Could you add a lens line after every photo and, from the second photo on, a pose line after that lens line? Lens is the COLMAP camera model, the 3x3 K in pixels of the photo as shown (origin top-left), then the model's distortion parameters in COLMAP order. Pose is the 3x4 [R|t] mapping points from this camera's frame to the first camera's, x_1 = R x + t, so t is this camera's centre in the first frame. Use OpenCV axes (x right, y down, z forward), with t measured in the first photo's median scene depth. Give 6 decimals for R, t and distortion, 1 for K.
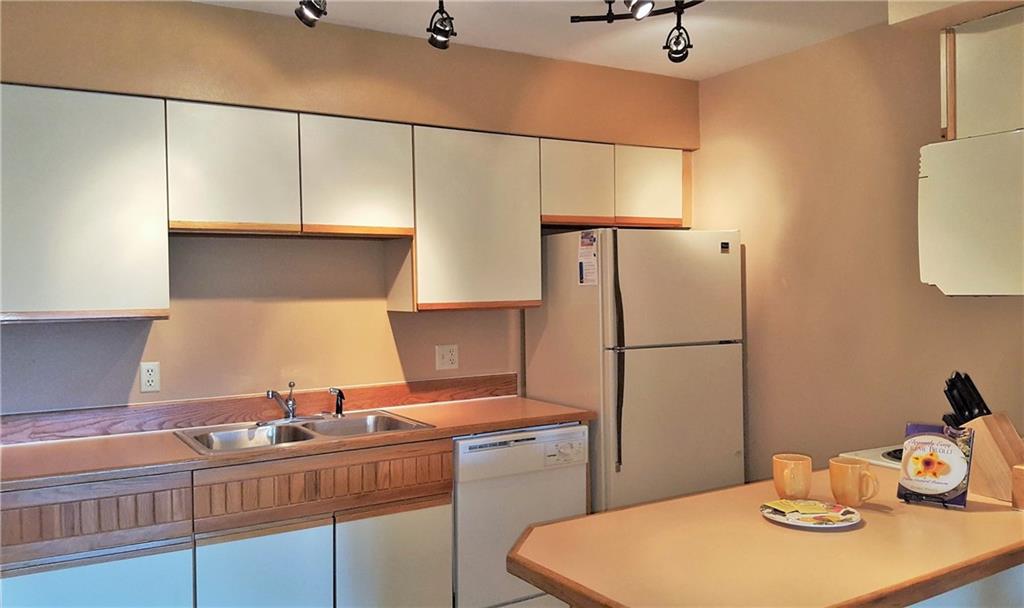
lens RADIAL K [[813.5, 0, 512.0], [0, 813.5, 304.0], [0, 0, 1]] dist [0.006101, -0.001064]
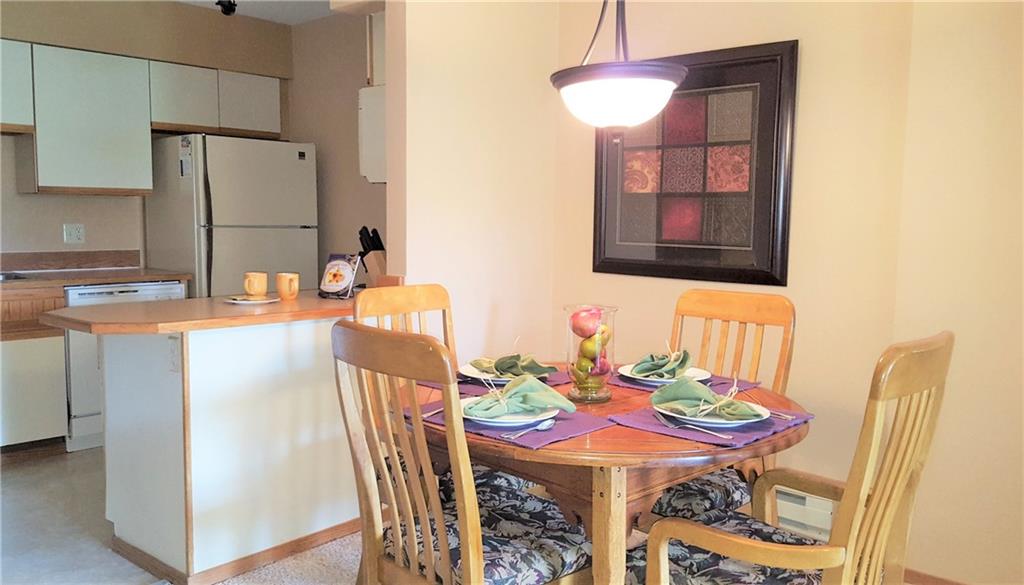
lens RADIAL K [[815.7, 0, 511.8], [0, 815.7, 309.6], [0, 0, 1]] dist [-0.003041, -0.007287]
pose [[0.951259, -0.004336, 0.308361, 0.193129], [-0.024464, 0.995689, 0.089471, 0.059959], [-0.307420, -0.092654, 0.947052, -0.439248]]
